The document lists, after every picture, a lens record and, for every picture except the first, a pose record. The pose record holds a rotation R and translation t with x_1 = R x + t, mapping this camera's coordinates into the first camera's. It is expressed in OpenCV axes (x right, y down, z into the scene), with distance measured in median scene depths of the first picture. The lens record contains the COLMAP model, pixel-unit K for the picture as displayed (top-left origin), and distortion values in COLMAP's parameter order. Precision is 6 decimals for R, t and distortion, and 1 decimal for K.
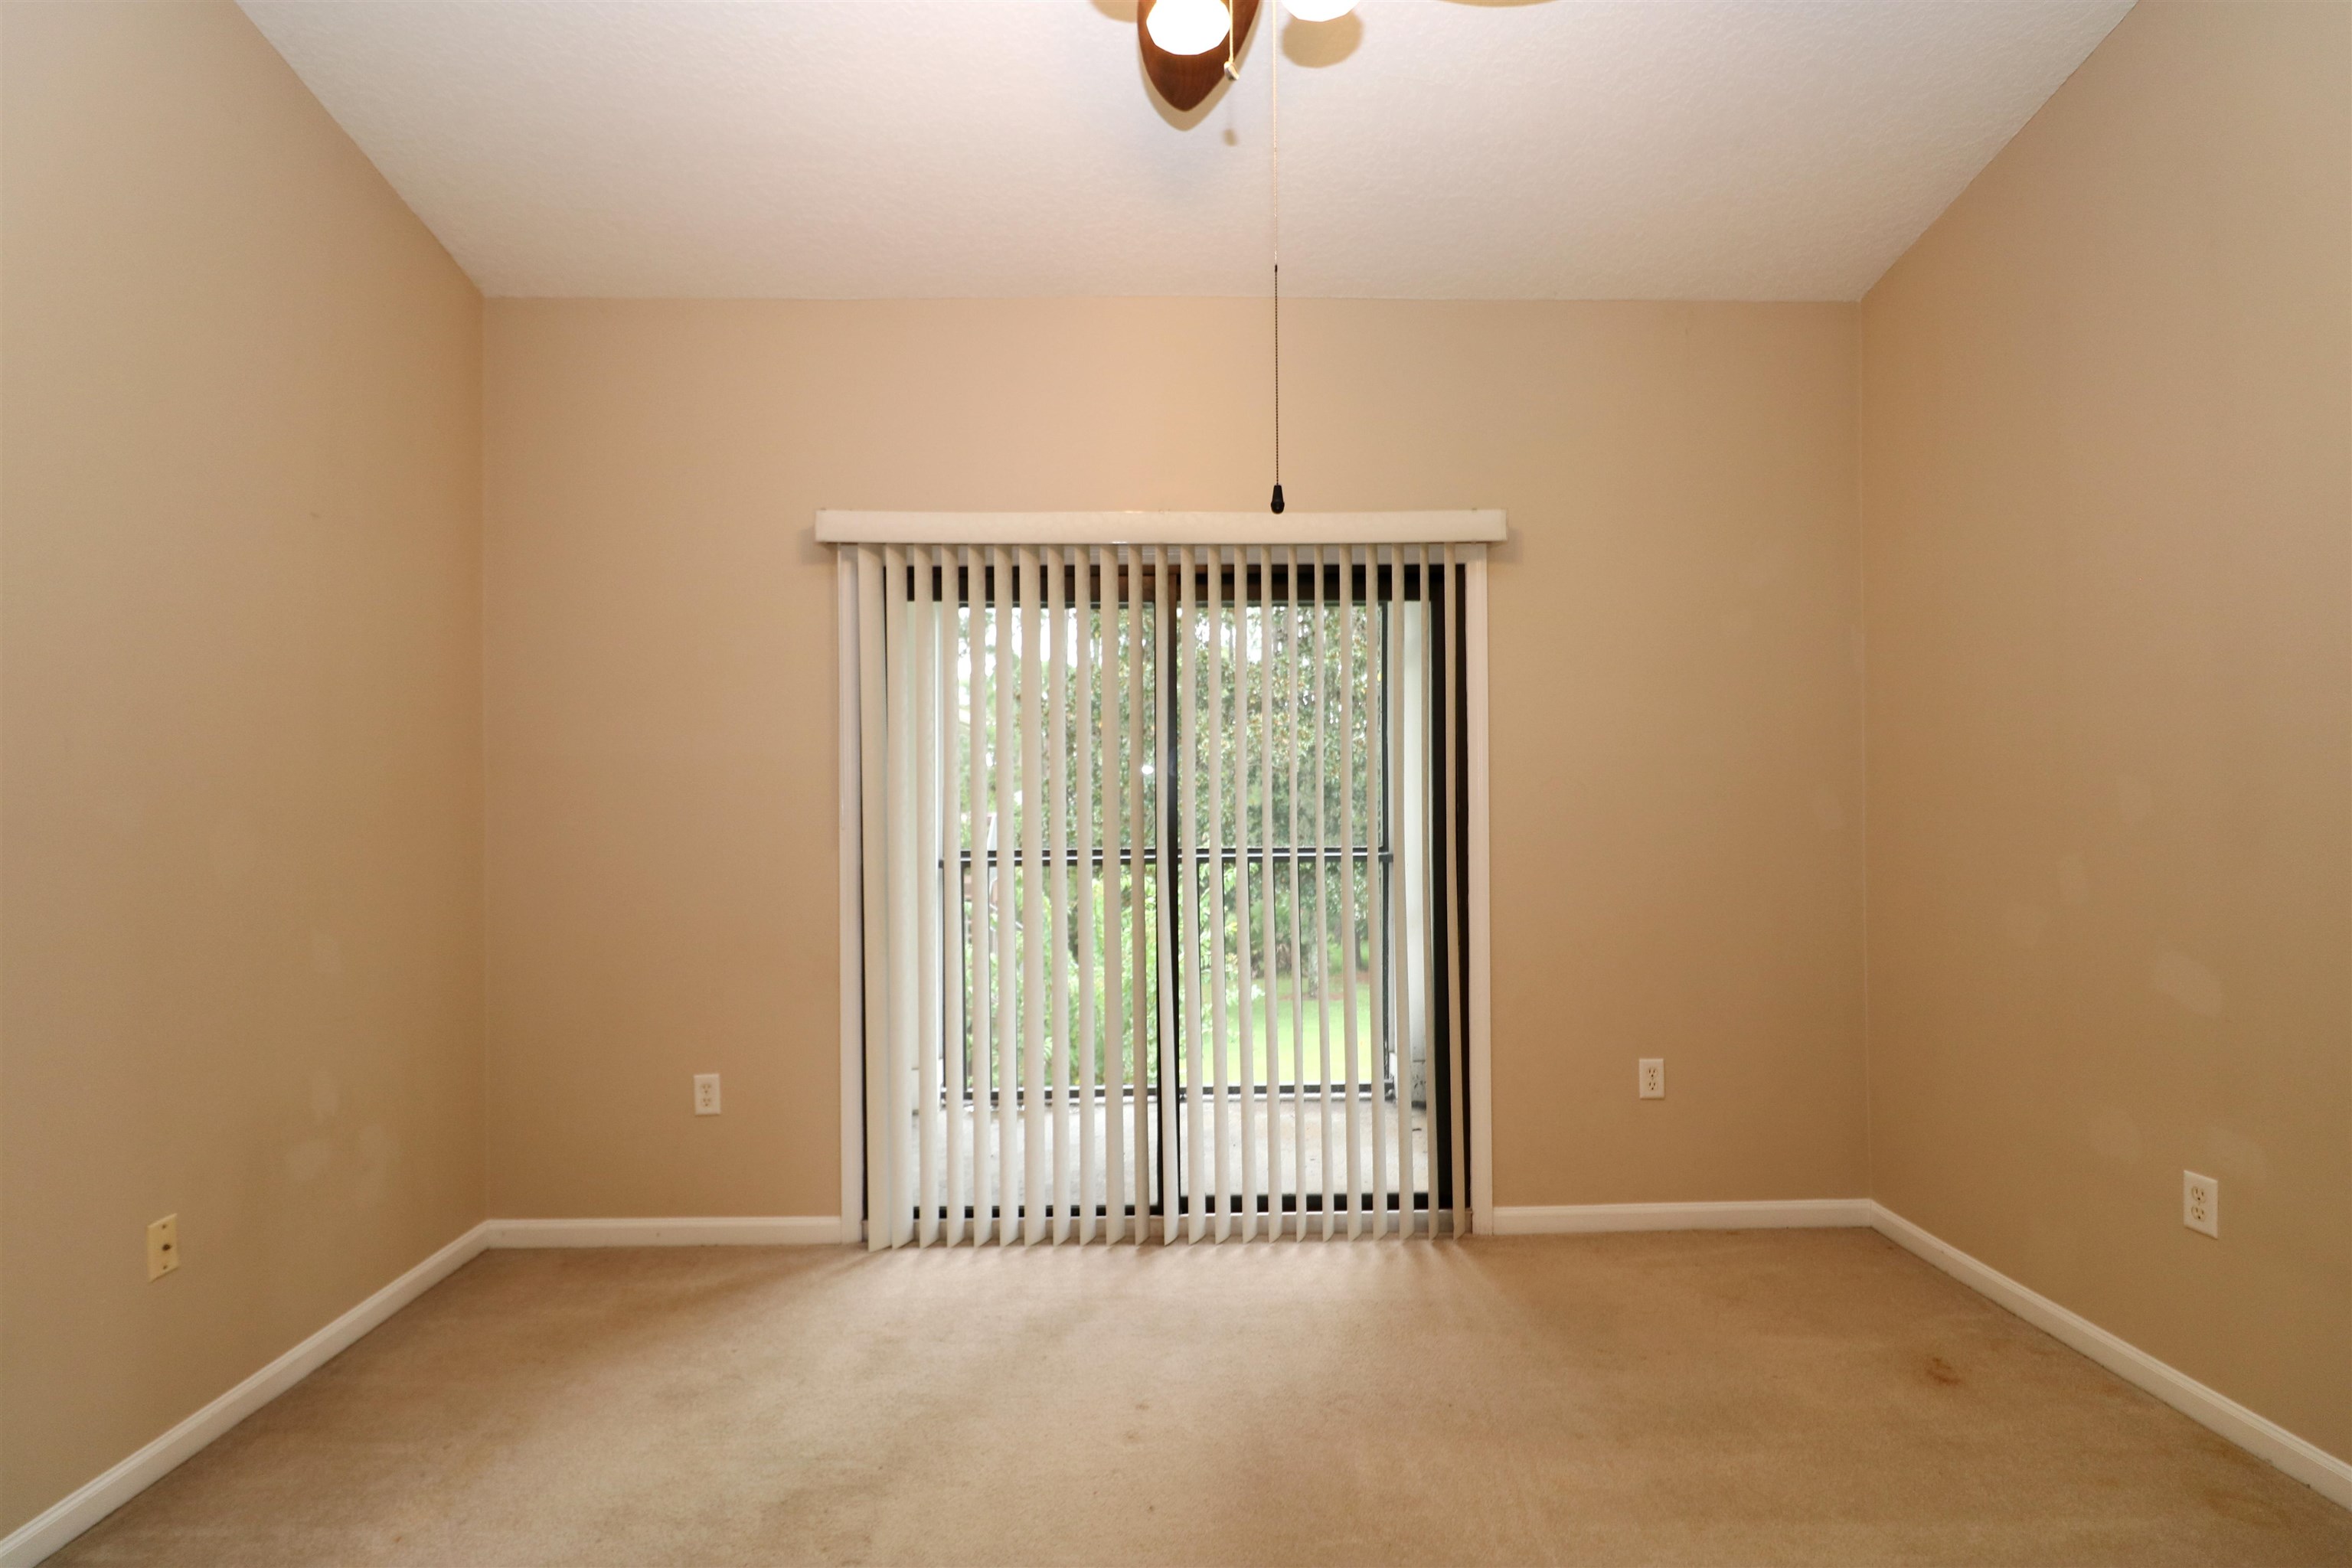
lens RADIAL K [[1109.5, 0, 1174.9], [0, 1109.5, 791.8], [0, 0, 1]] dist [0.000791, -0.012975]
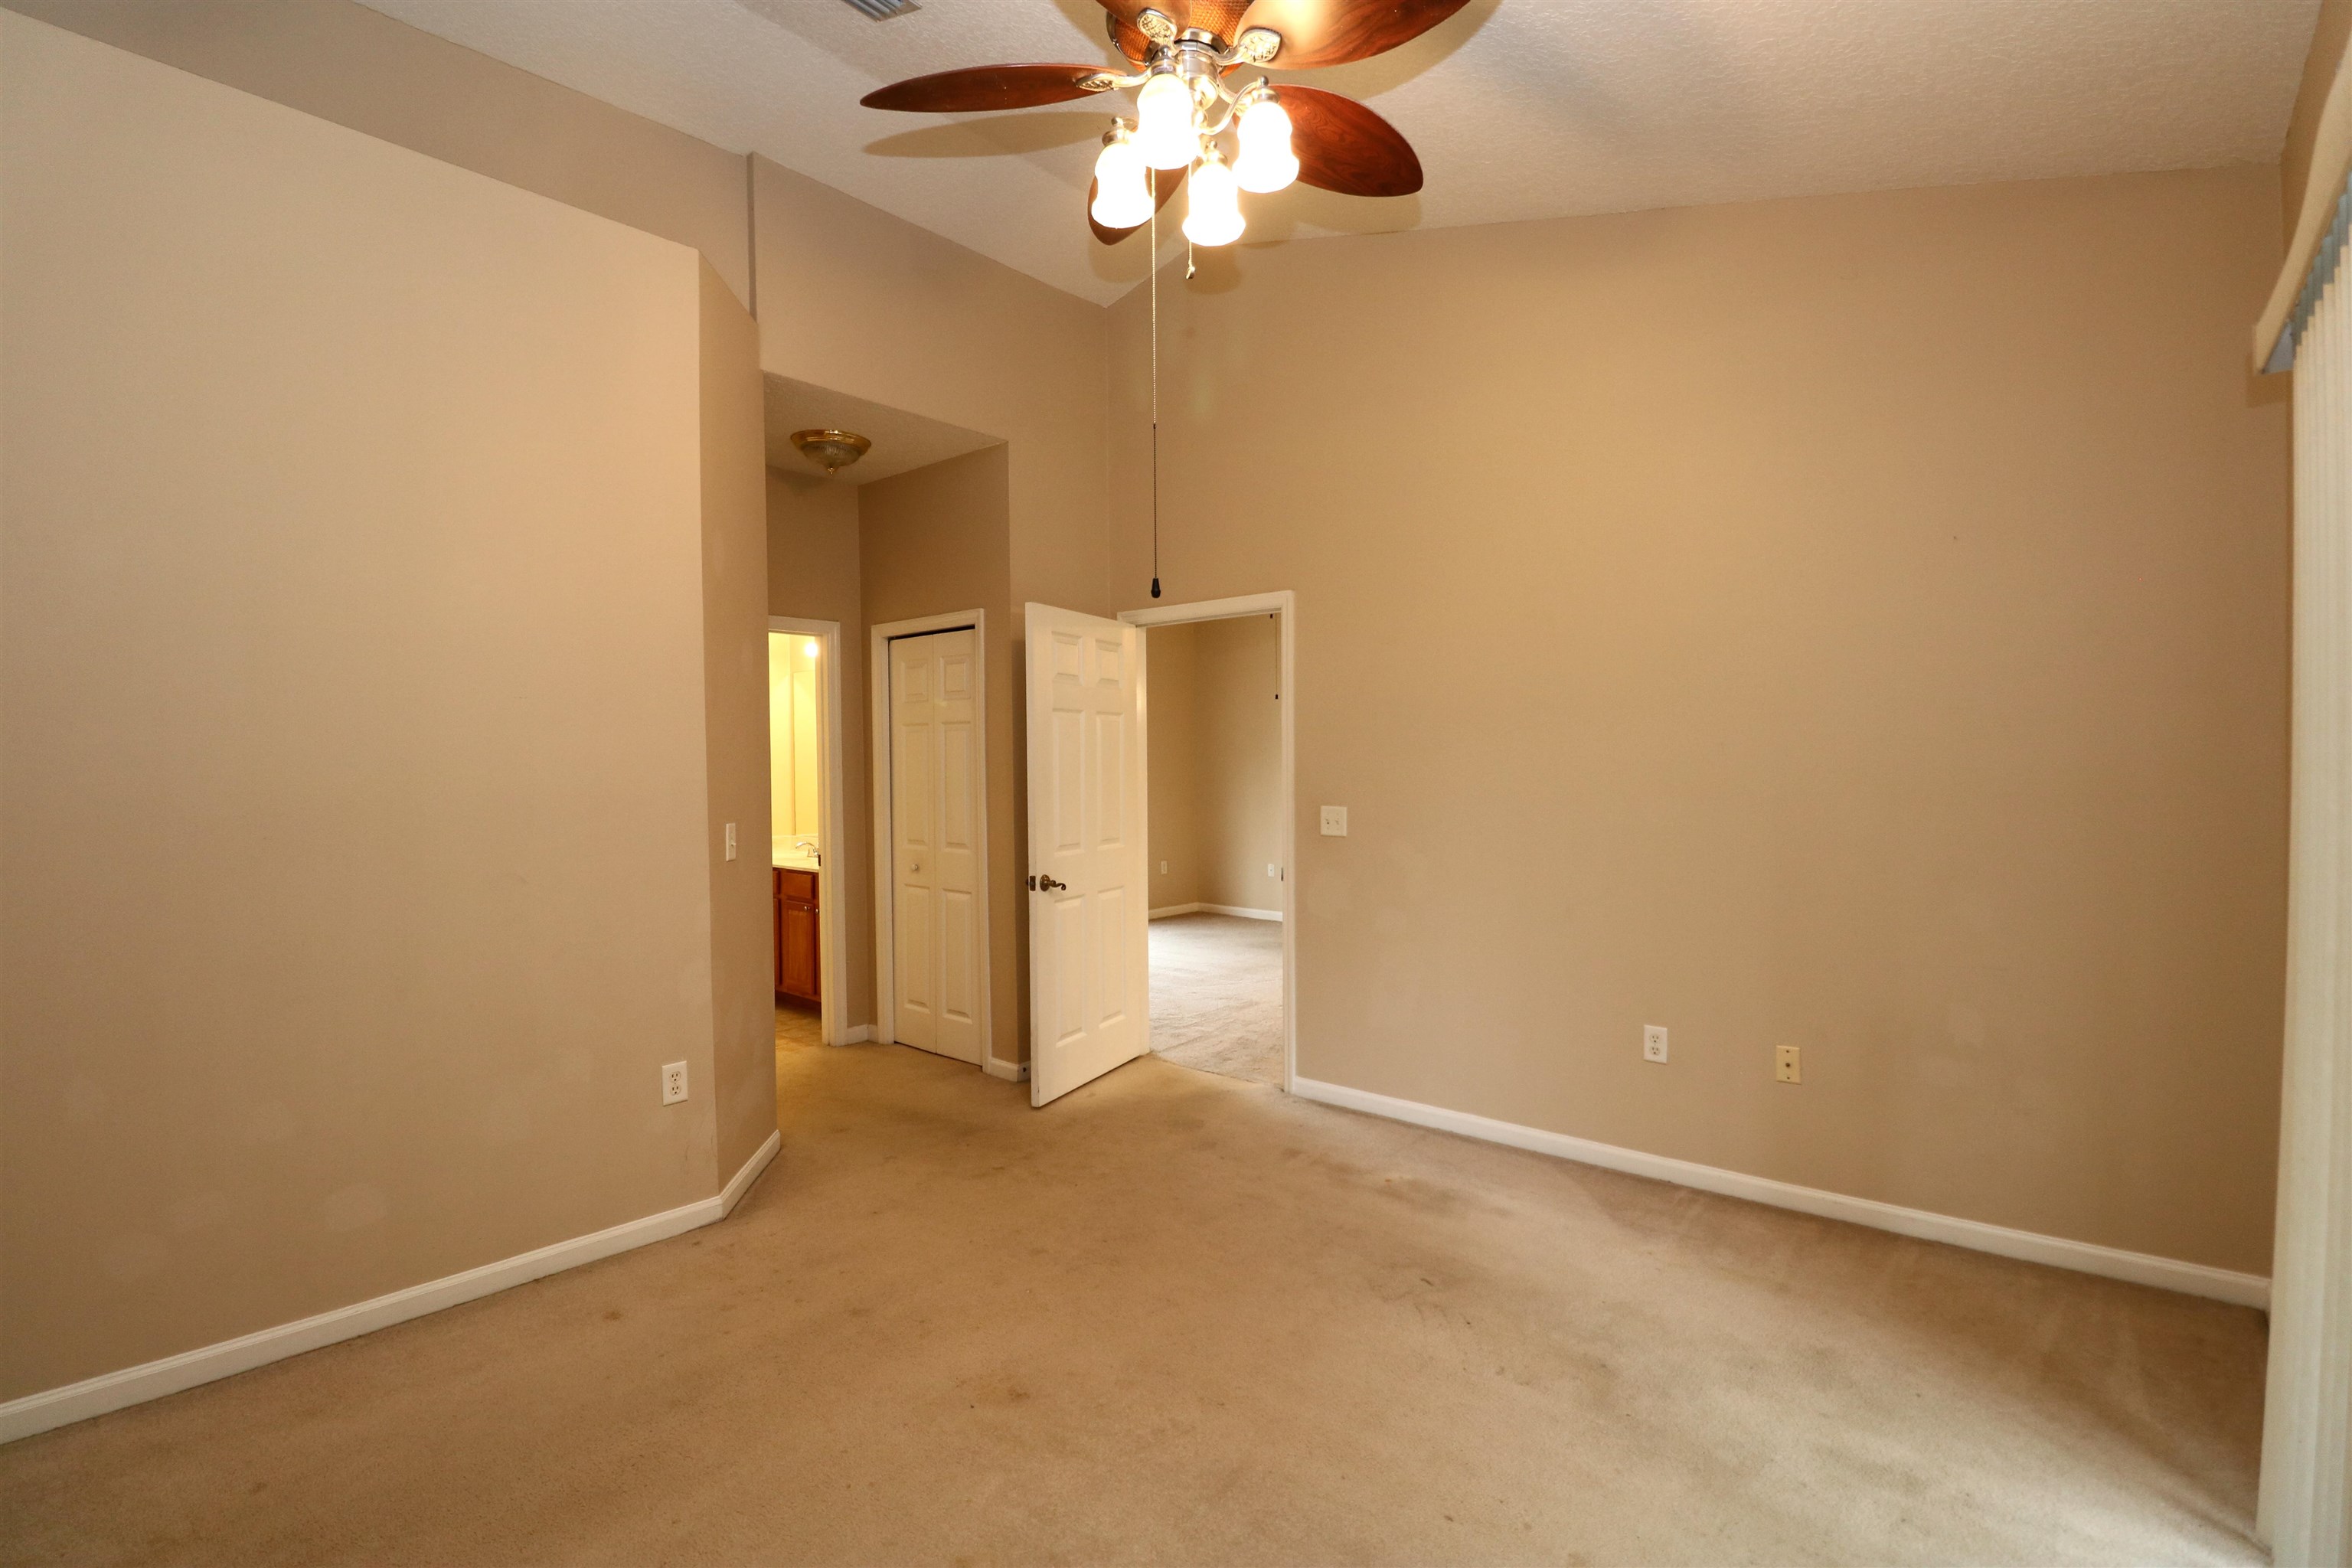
lens RADIAL K [[1109.5, 0, 1174.9], [0, 1109.5, 791.8], [0, 0, 1]] dist [0.000791, -0.012975]
pose [[-0.691888, 0.021904, -0.721672, 0.553317], [0.016027, 0.999759, 0.014980, -0.006878], [0.721827, -0.001202, -0.692073, 0.998479]]
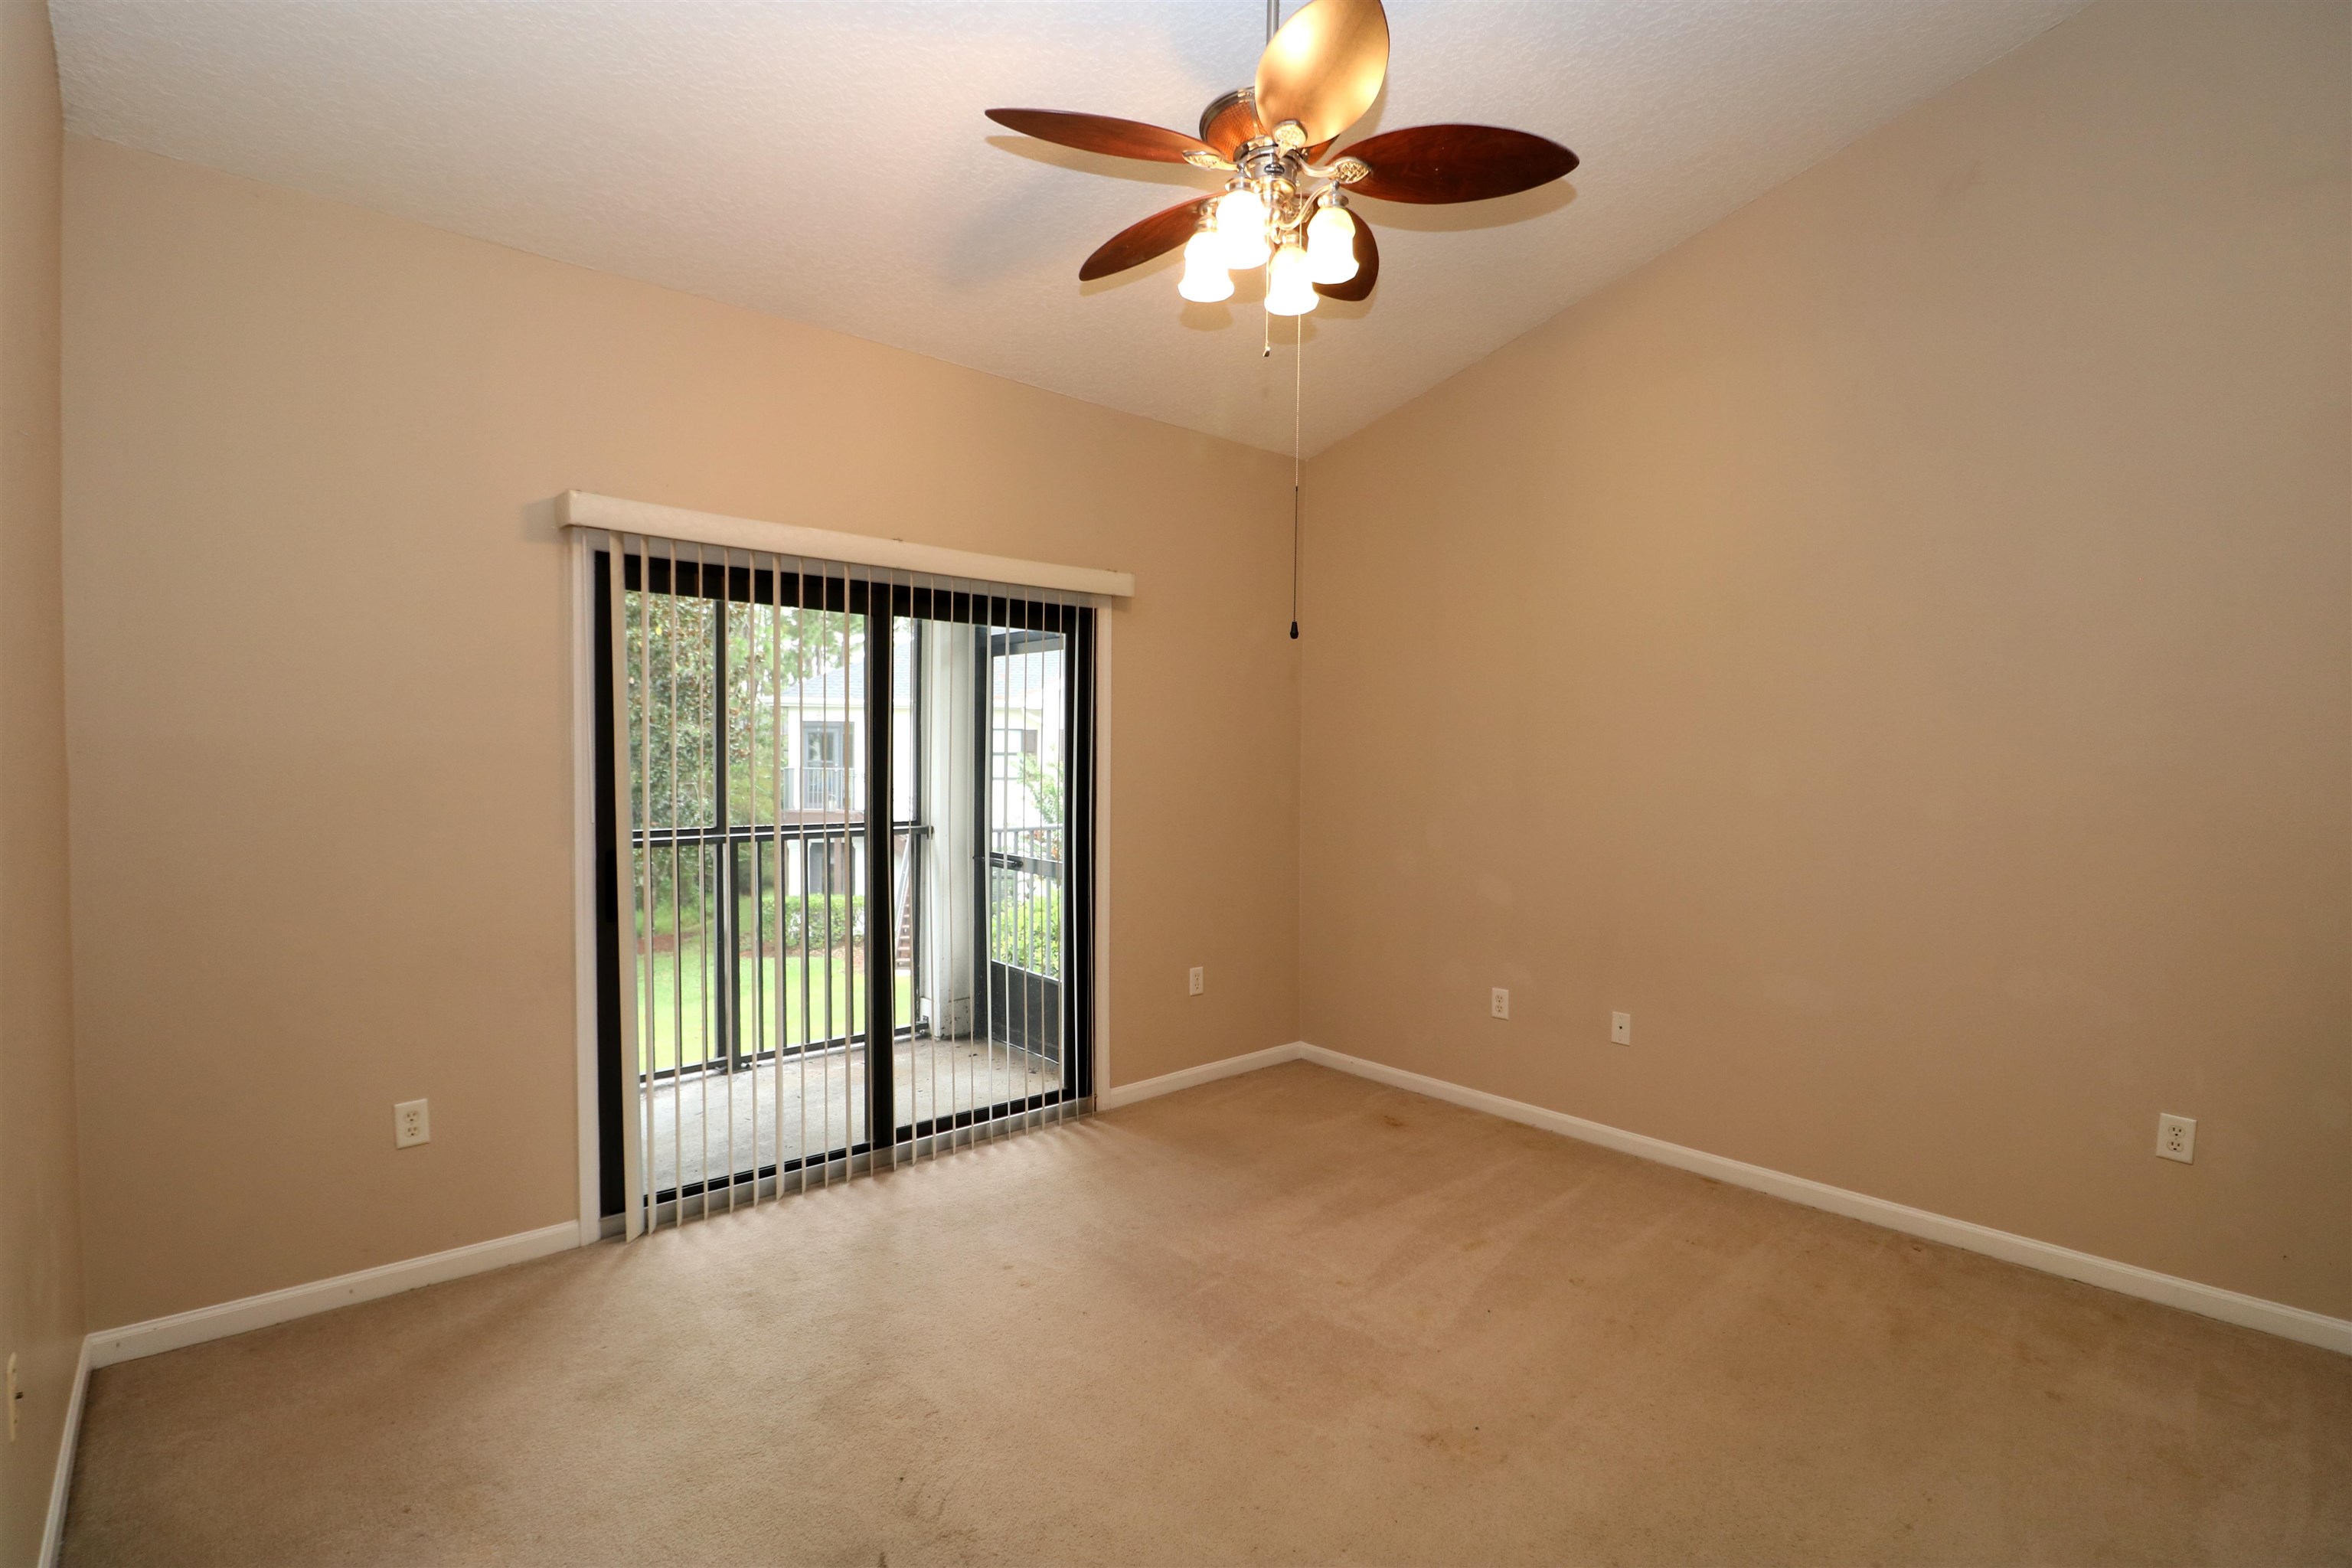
lens RADIAL K [[1108.1, 0, 1189.1], [0, 1108.1, 790.8], [0, 0, 1]] dist [0.028162, -0.030049]
pose [[0.756094, -0.005182, 0.654442, -0.554200], [-0.020181, 0.999309, 0.031229, -0.036156], [-0.654152, -0.036819, 0.755467, -0.078969]]
